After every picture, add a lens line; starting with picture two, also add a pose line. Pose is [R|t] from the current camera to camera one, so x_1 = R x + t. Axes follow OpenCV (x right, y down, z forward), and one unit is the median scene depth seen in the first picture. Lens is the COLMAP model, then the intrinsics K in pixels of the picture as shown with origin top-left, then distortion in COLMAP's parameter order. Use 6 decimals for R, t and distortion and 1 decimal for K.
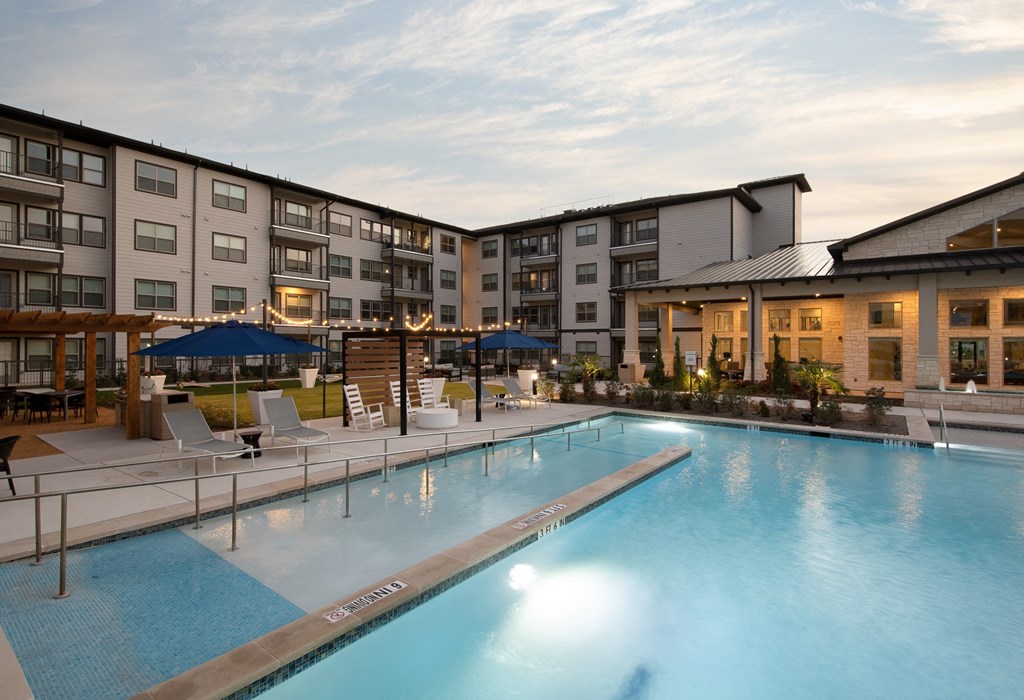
lens RADIAL K [[497.6, 0, 509.0], [0, 497.6, 359.3], [0, 0, 1]] dist [0.000374, -0.000348]
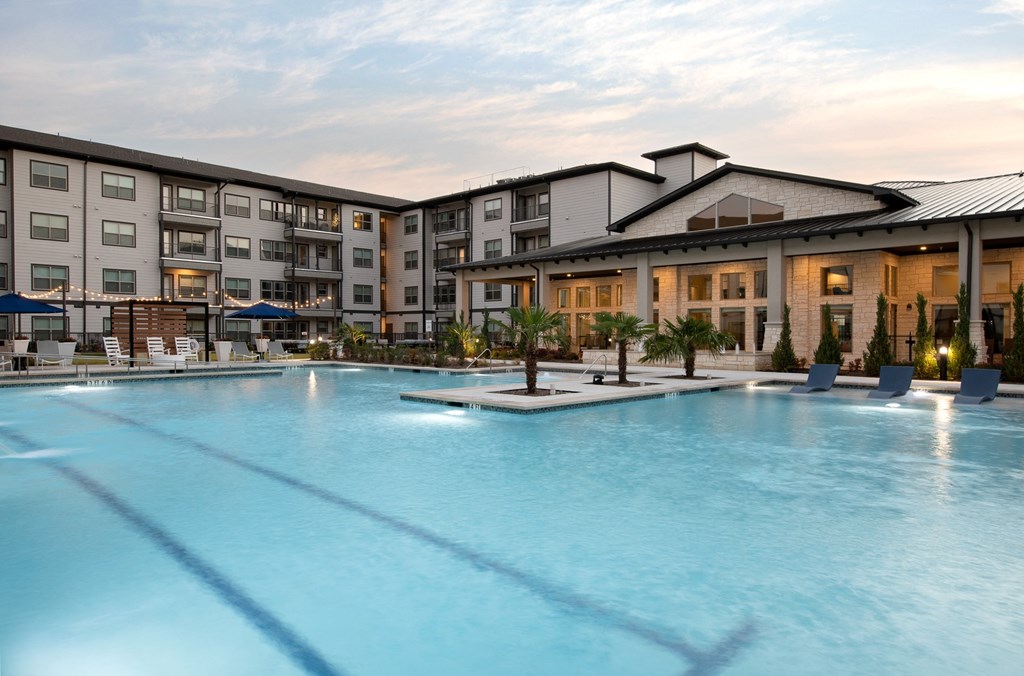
lens RADIAL K [[697.0, 0, 535.4], [0, 697.0, 352.3], [0, 0, 1]] dist [0.037443, -0.021206]
pose [[0.993962, -0.001217, -0.109722, 0.424613], [0.000013, 0.999940, -0.010968, 0.042522], [0.109728, 0.010900, 0.993902, -0.352983]]
